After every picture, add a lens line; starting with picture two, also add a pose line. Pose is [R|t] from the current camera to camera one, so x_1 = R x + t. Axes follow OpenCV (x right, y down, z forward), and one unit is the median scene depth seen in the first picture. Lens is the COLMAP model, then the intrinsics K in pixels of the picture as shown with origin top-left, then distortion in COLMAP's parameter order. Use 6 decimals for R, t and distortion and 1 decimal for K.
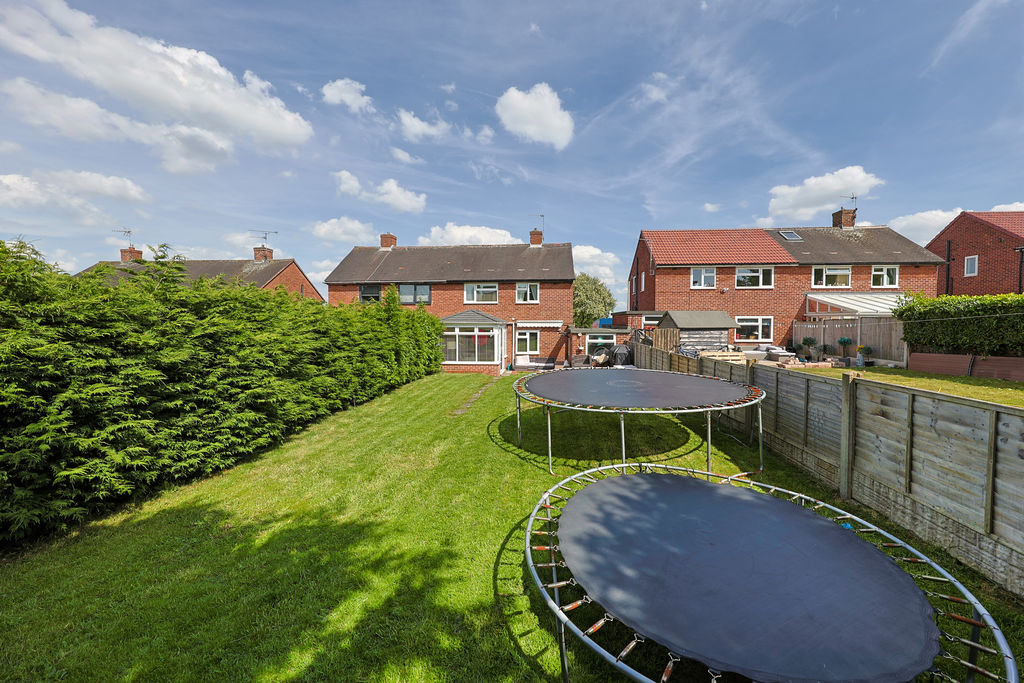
lens RADIAL K [[354.0, 0, 508.3], [0, 354.0, 335.1], [0, 0, 1]] dist [0.000084, 0.000006]
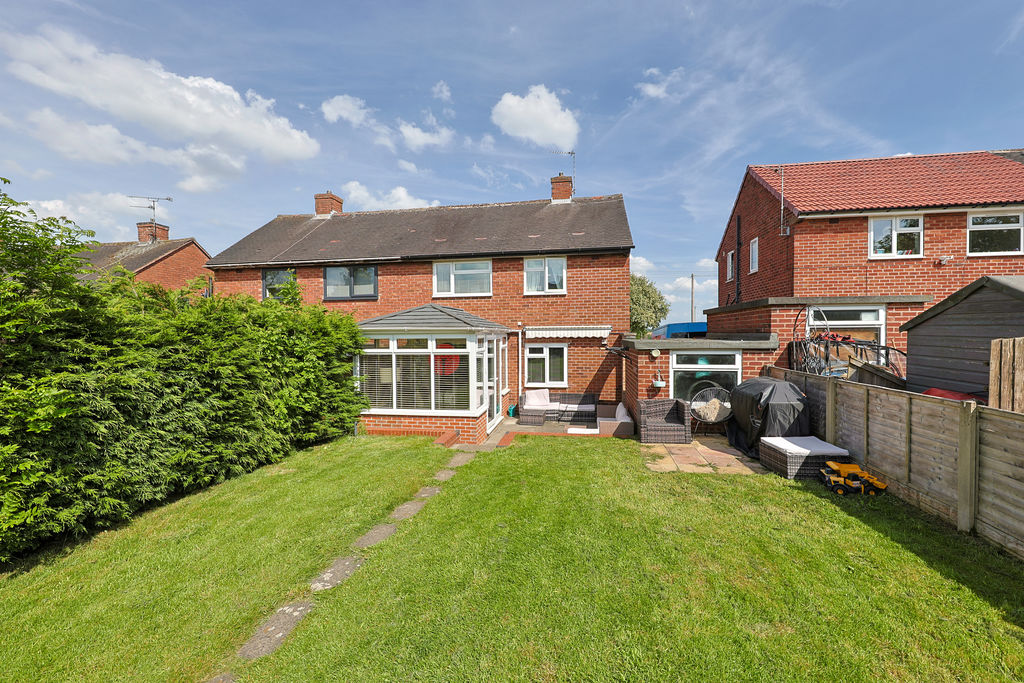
lens RADIAL K [[397.7, 0, 512.0], [0, 397.7, 341.5], [0, 0, 1]] dist [0.007571, -0.005448]
pose [[0.997770, -0.007005, -0.066370, 0.046686], [0.005849, 0.999828, -0.017594, -0.006747], [0.066482, 0.017166, 0.997640, 0.409062]]
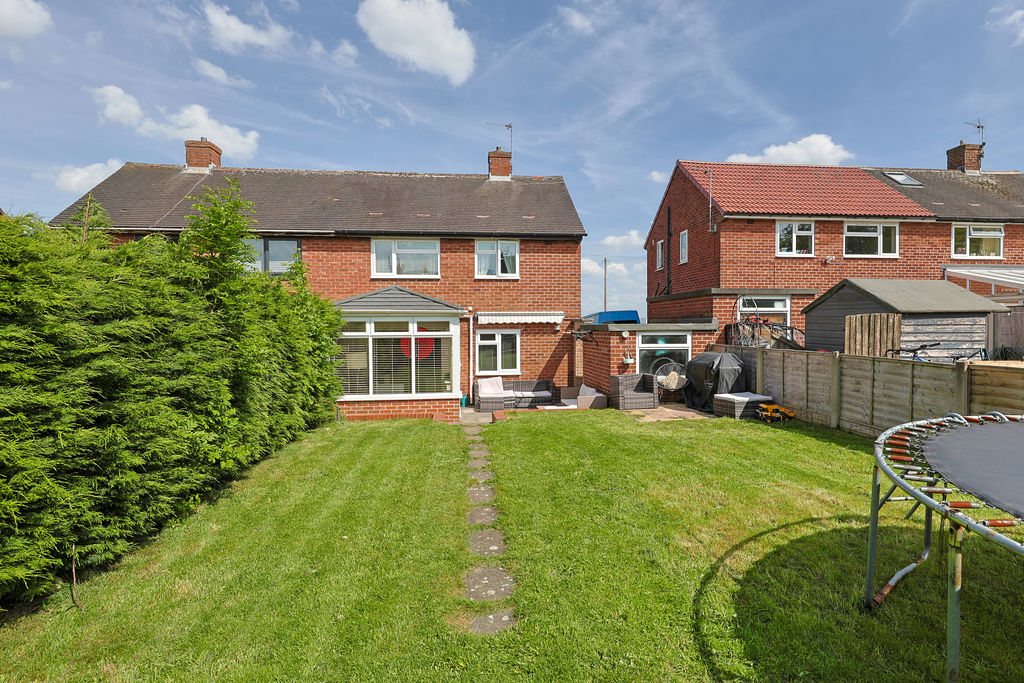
lens RADIAL K [[516.7, 0, 512.0], [0, 516.7, 341.5], [0, 0, 1]] dist [0.001865, 0.000229]
pose [[0.978572, -0.011126, 0.205604, -0.089629], [0.012726, 0.999898, -0.006463, 0.009783], [-0.205511, 0.008941, 0.978614, 0.259630]]
